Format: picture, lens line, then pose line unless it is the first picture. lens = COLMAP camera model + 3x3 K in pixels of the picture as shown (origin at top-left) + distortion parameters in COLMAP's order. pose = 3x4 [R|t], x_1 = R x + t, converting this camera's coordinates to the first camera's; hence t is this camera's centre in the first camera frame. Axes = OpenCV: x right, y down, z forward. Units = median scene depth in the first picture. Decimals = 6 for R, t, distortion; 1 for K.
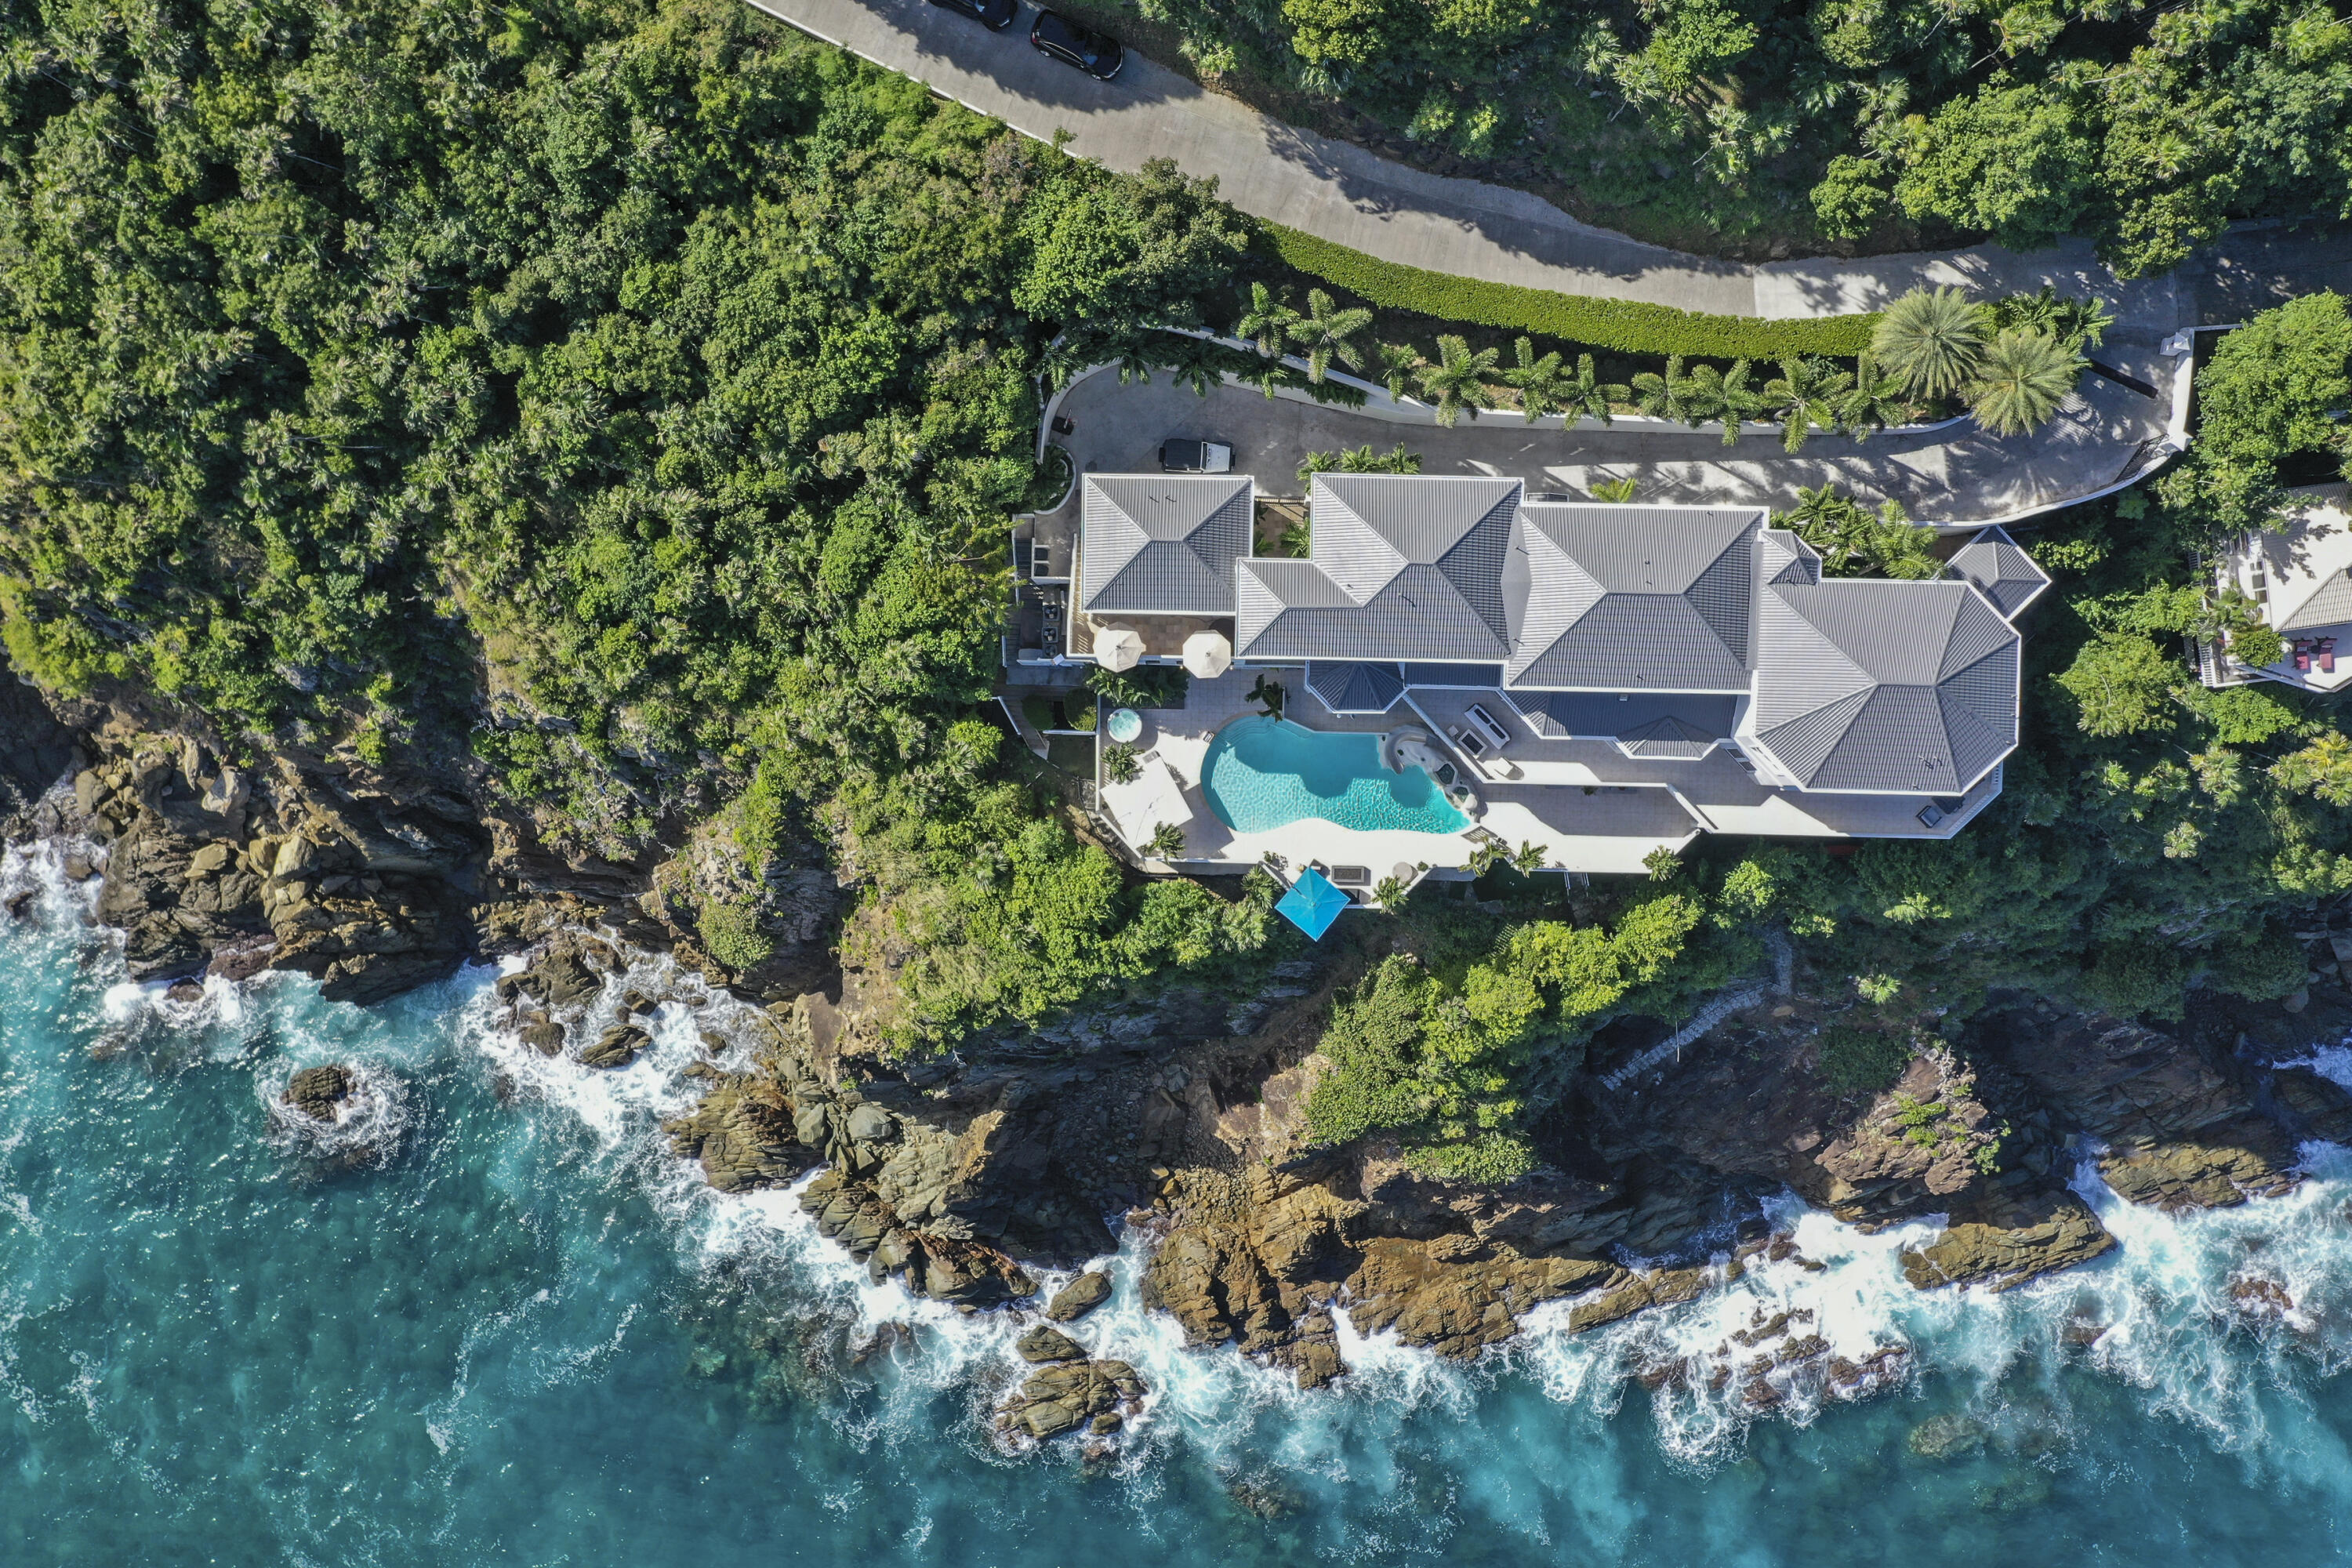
lens RADIAL K [[1789.5, 0, 1176.0], [0, 1789.5, 784.0], [0, 0, 1]] dist [-0.003356, 0.005404]
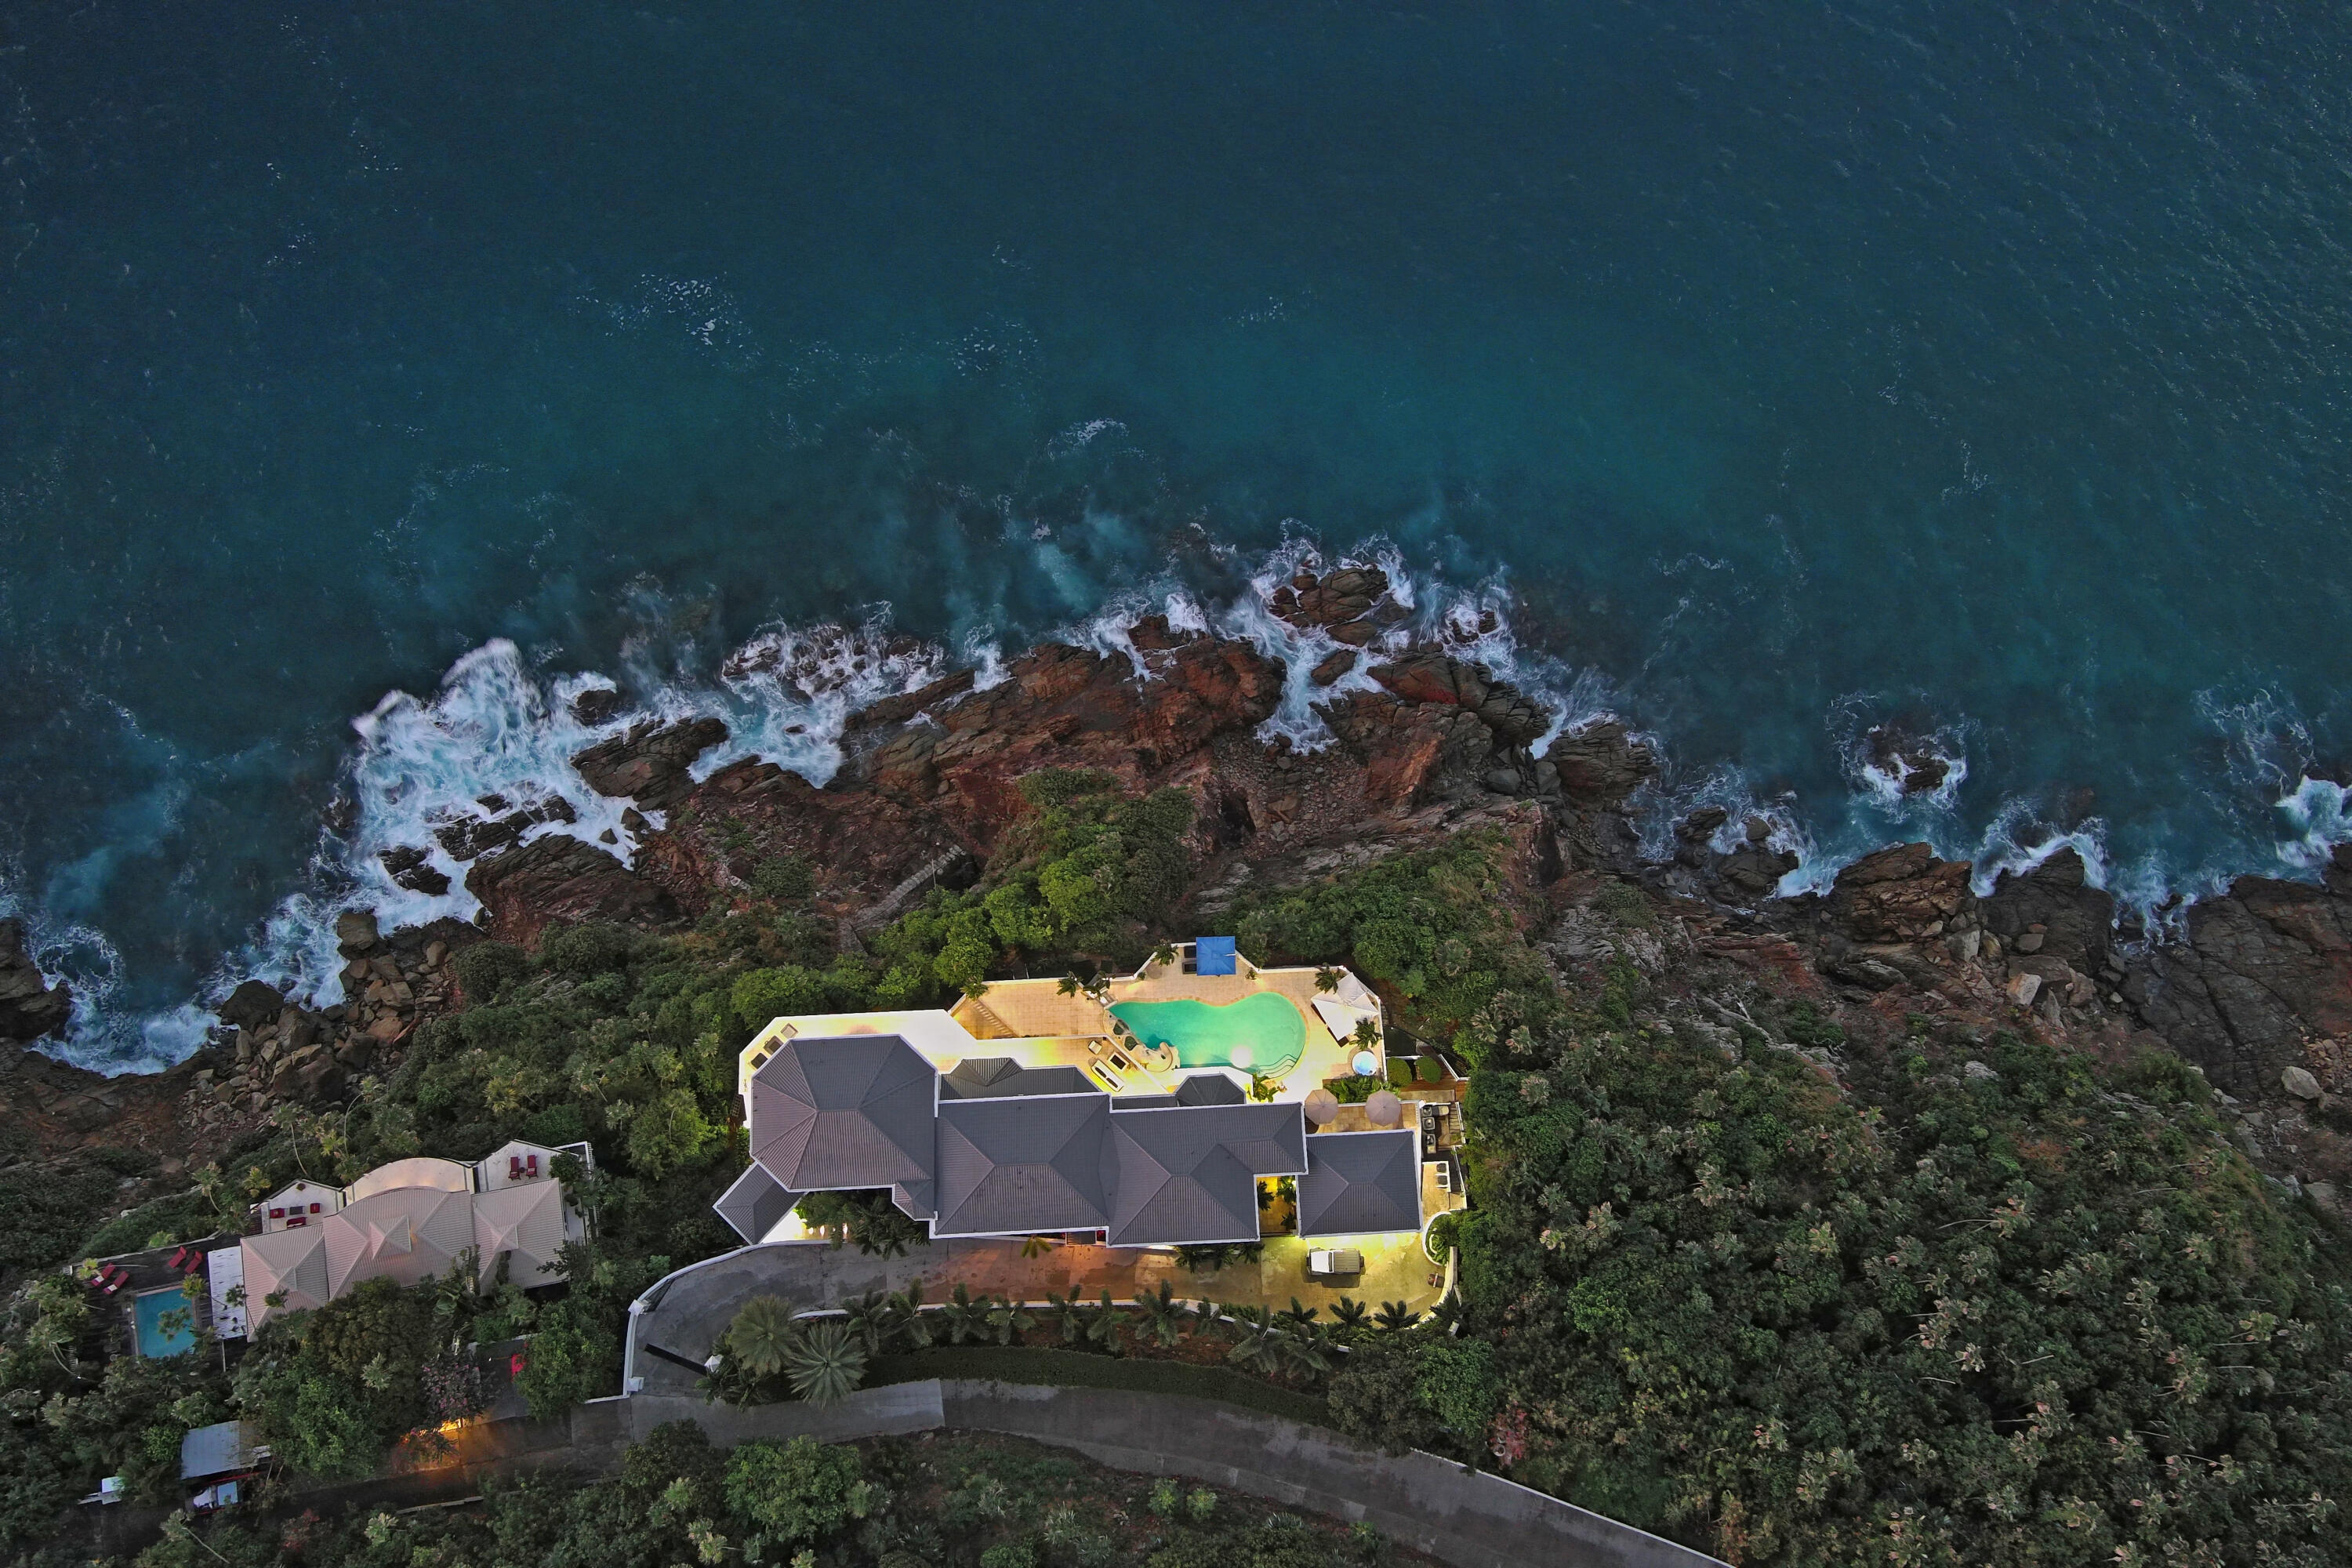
lens RADIAL K [[1872.0, 0, 1176.0], [0, 1872.0, 784.0], [0, 0, 1]] dist [0.003688, -0.004298]
pose [[-0.997127, 0.070876, -0.026741, 0.153608], [-0.075175, -0.969327, 0.233996, -0.164007], [-0.009336, 0.235333, 0.971870, -0.482615]]
